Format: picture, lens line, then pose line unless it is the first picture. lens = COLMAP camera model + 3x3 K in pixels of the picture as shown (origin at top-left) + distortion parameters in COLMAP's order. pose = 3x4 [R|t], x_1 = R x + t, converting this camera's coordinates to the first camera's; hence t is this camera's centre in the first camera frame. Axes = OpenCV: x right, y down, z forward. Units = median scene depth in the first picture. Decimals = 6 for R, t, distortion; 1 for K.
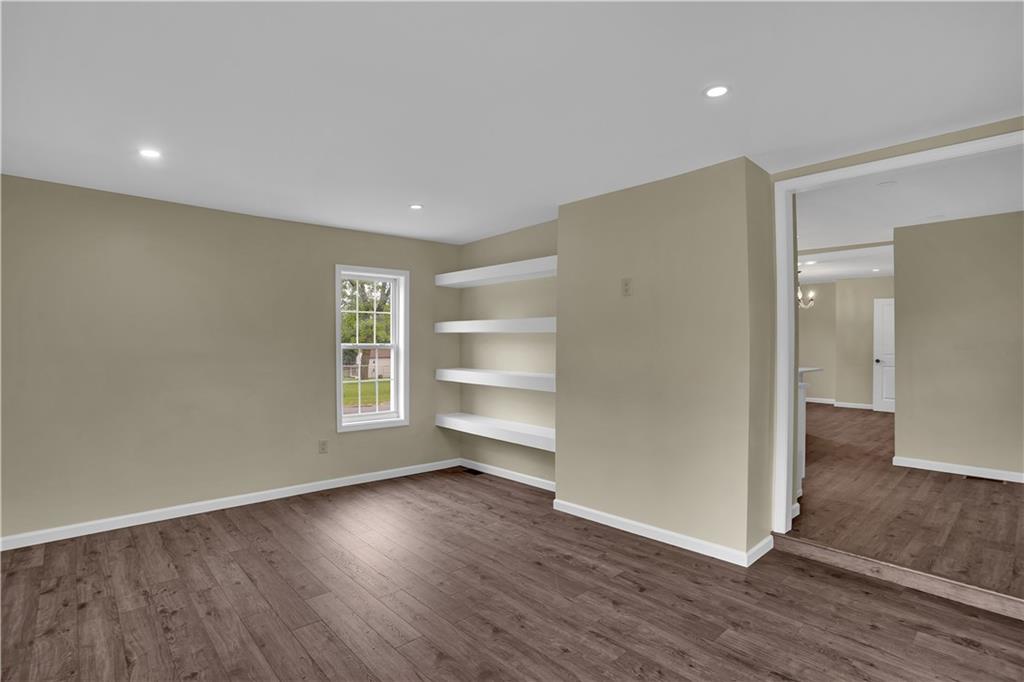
lens RADIAL K [[501.4, 0, 512.0], [0, 501.4, 341.0], [0, 0, 1]] dist [-0.078081, 0.034450]
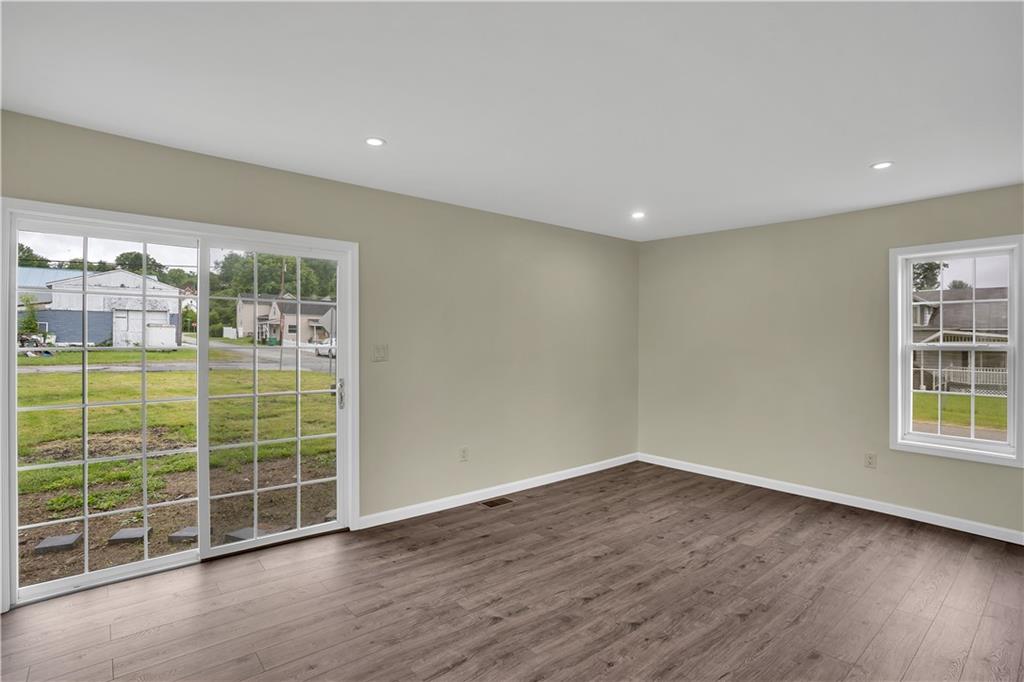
lens RADIAL K [[501.4, 0, 512.0], [0, 501.4, 341.0], [0, 0, 1]] dist [-0.078081, 0.034450]
pose [[-0.034866, 0.000594, -0.999392, 0.737930], [-0.001361, 0.999999, 0.000641, 0.003812], [0.999391, 0.001383, -0.034865, 0.585183]]
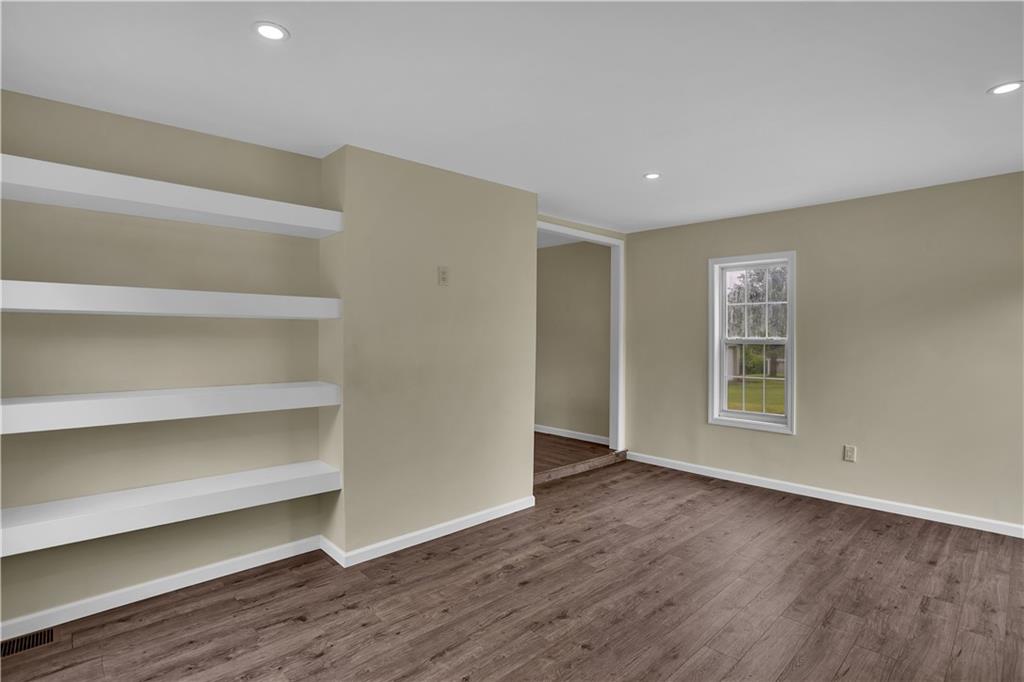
lens RADIAL K [[501.4, 0, 512.0], [0, 501.4, 341.0], [0, 0, 1]] dist [-0.078081, 0.034450]
pose [[-0.005518, -0.008143, 0.999952, -0.817690], [-0.004578, 0.999957, 0.008118, 0.007183], [-0.999974, -0.004533, -0.005556, 1.014014]]
